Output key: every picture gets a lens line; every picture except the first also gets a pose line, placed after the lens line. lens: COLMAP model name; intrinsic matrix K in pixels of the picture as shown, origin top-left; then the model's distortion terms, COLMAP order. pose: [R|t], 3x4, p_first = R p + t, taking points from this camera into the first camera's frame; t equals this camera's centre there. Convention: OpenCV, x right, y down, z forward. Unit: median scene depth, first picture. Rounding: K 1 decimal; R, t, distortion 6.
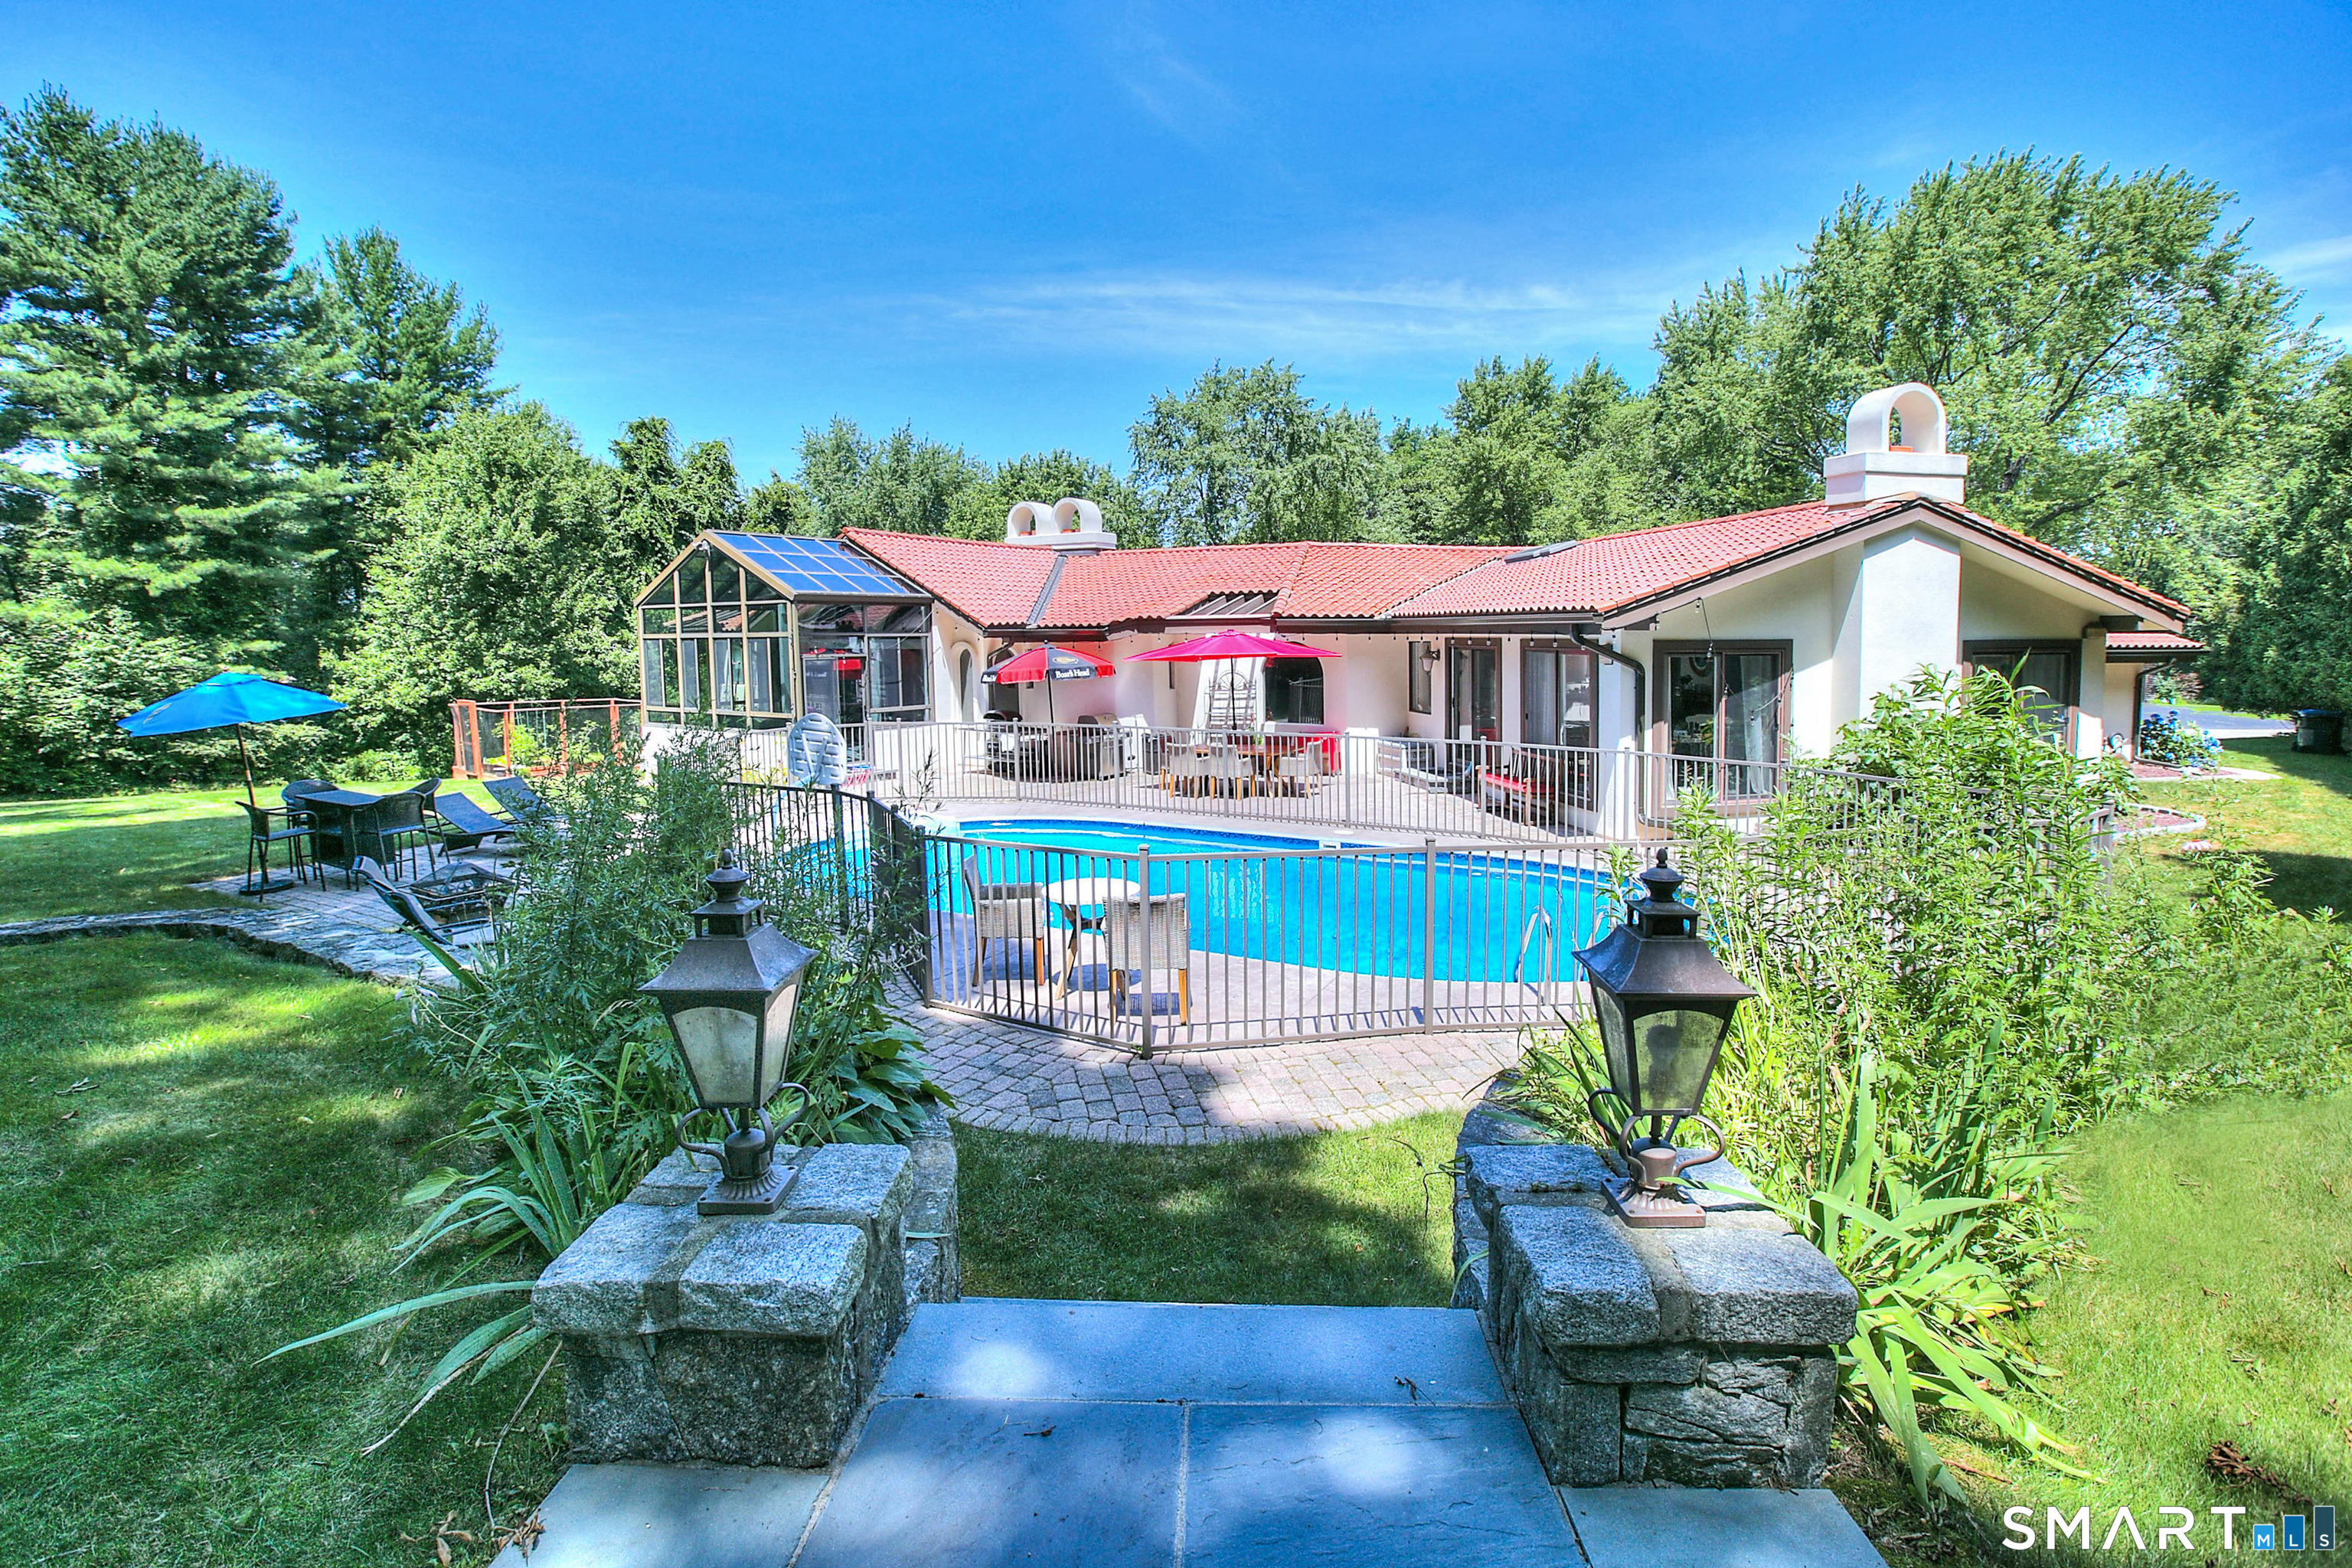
lens RADIAL K [[1139.4, 0, 1176.0], [0, 1139.4, 784.0], [0, 0, 1]] dist [-0.052391, 0.021112]
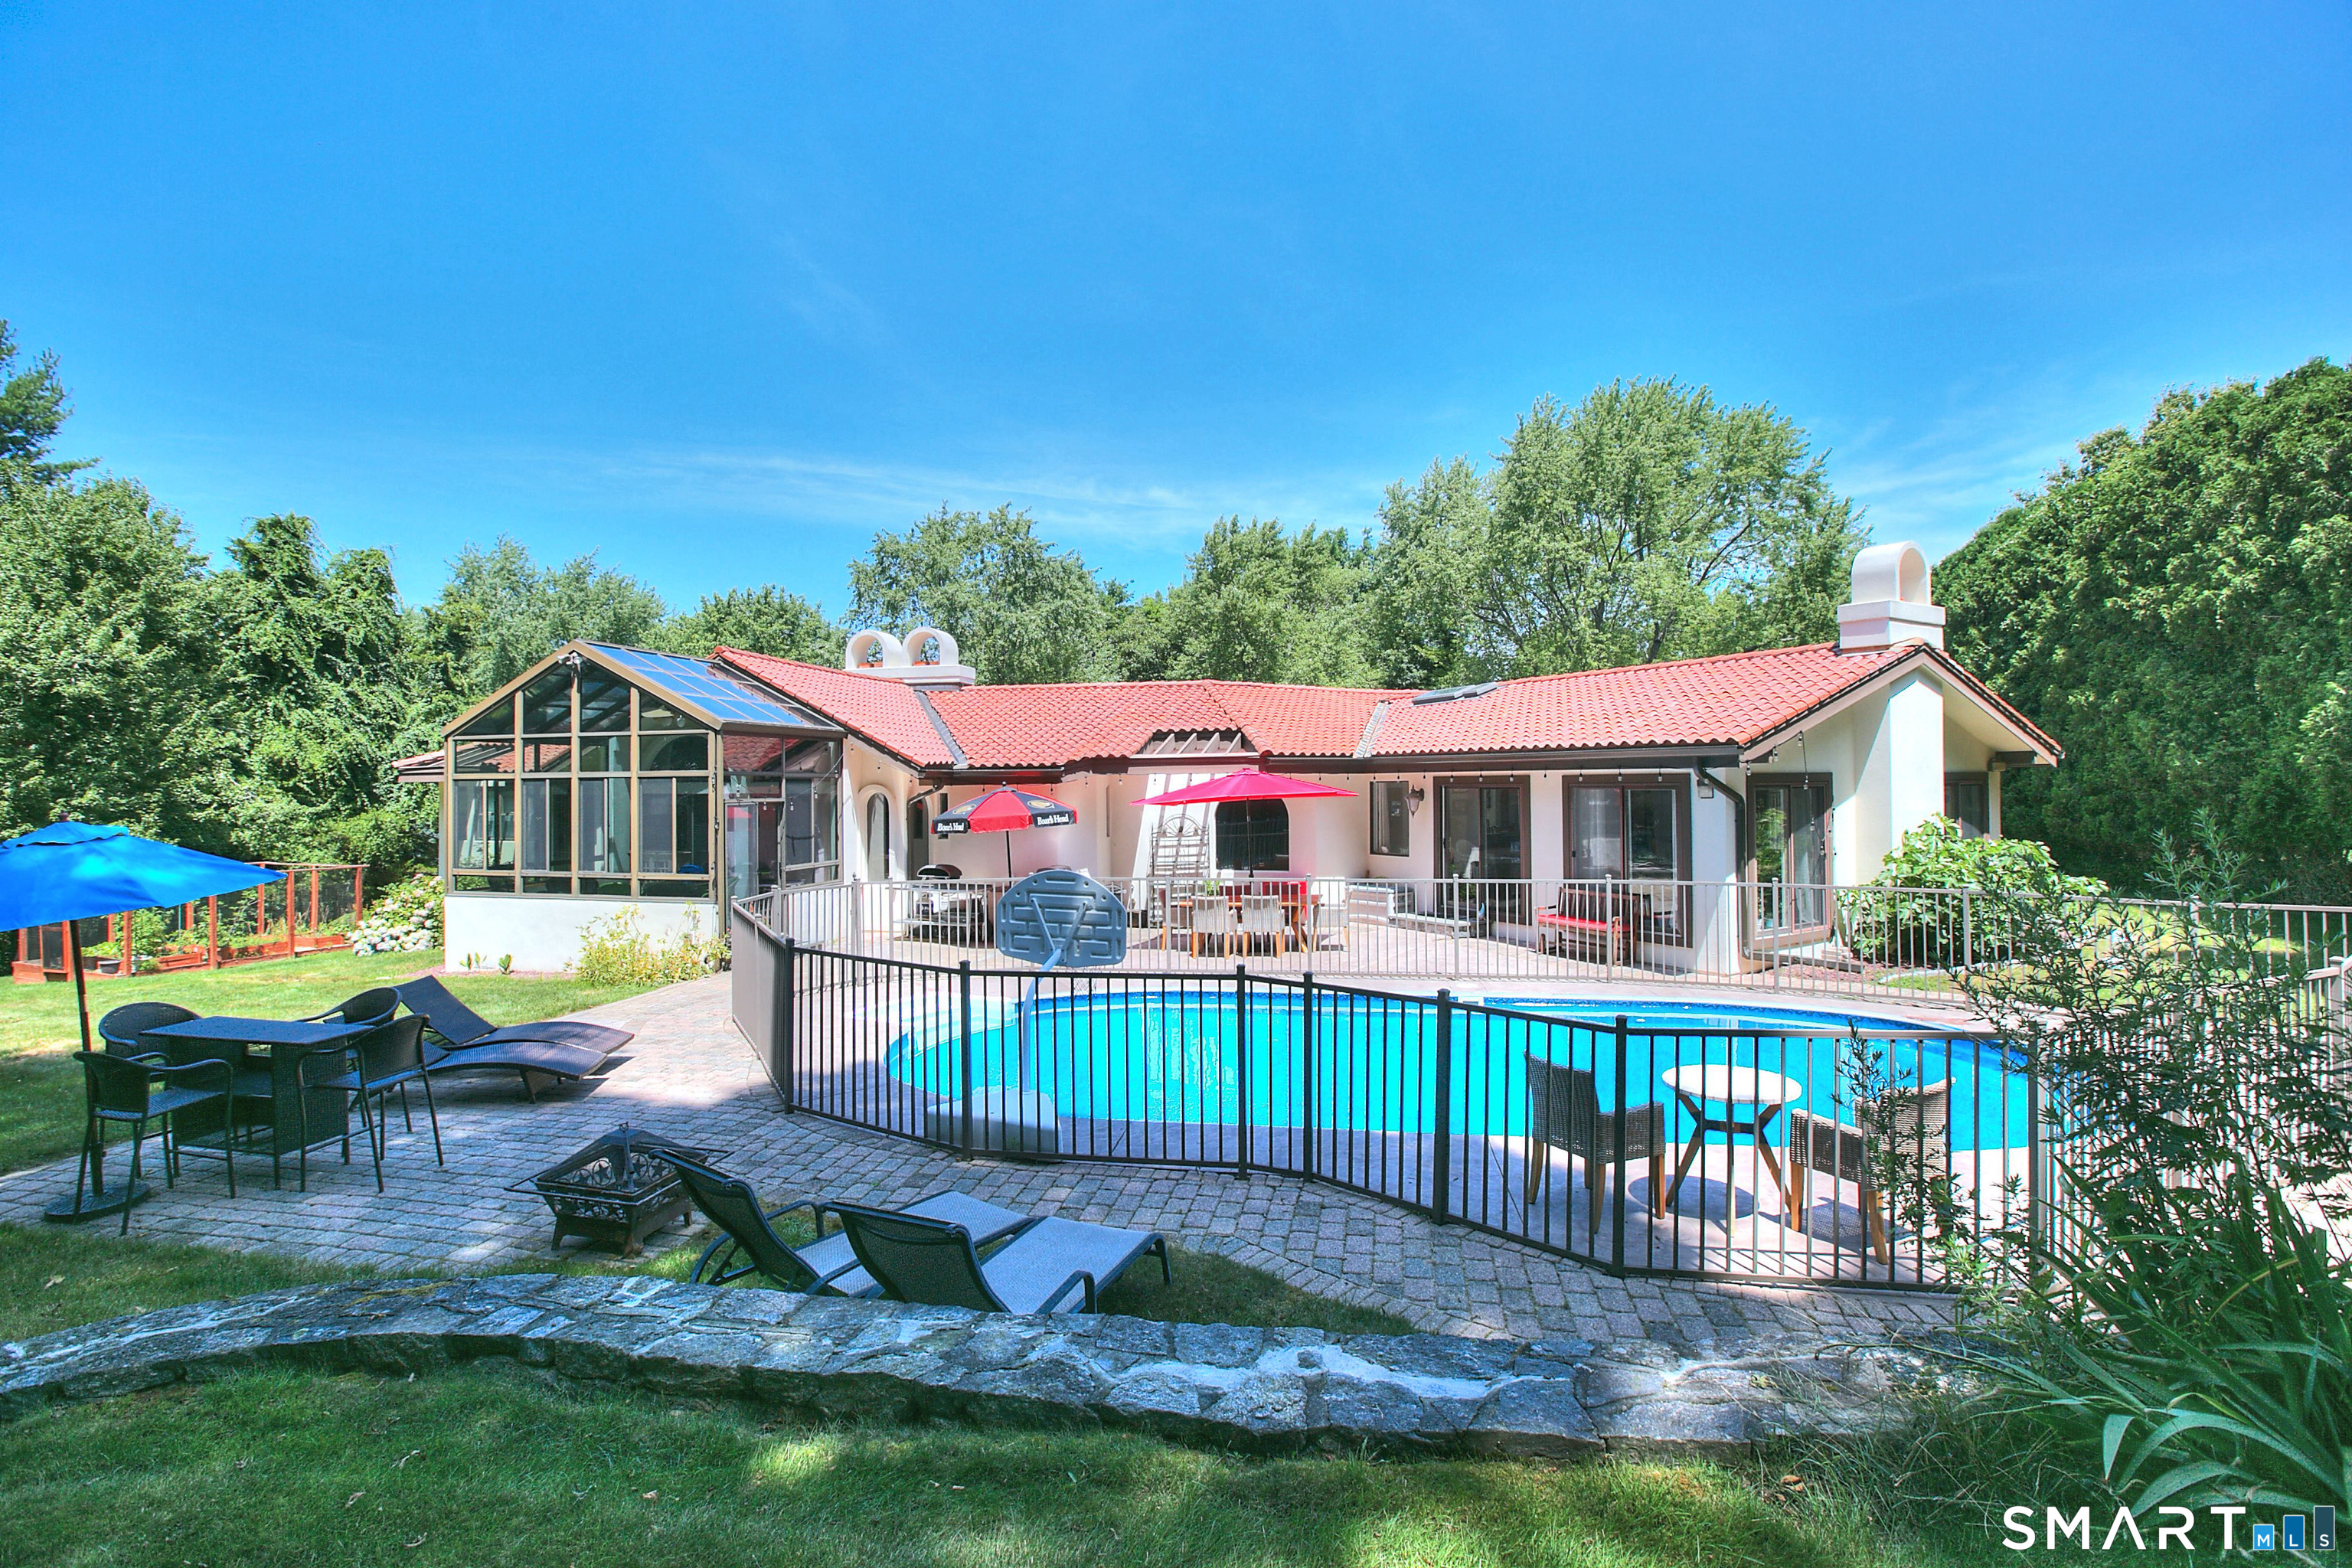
lens RADIAL K [[1139.4, 0, 1176.0], [0, 1139.4, 784.0], [0, 0, 1]] dist [-0.052391, 0.021112]
pose [[0.946272, -0.004284, 0.323343, -0.195104], [0.046646, 0.991263, -0.123377, -0.009006], [-0.319989, 0.131830, 0.938204, 0.111190]]
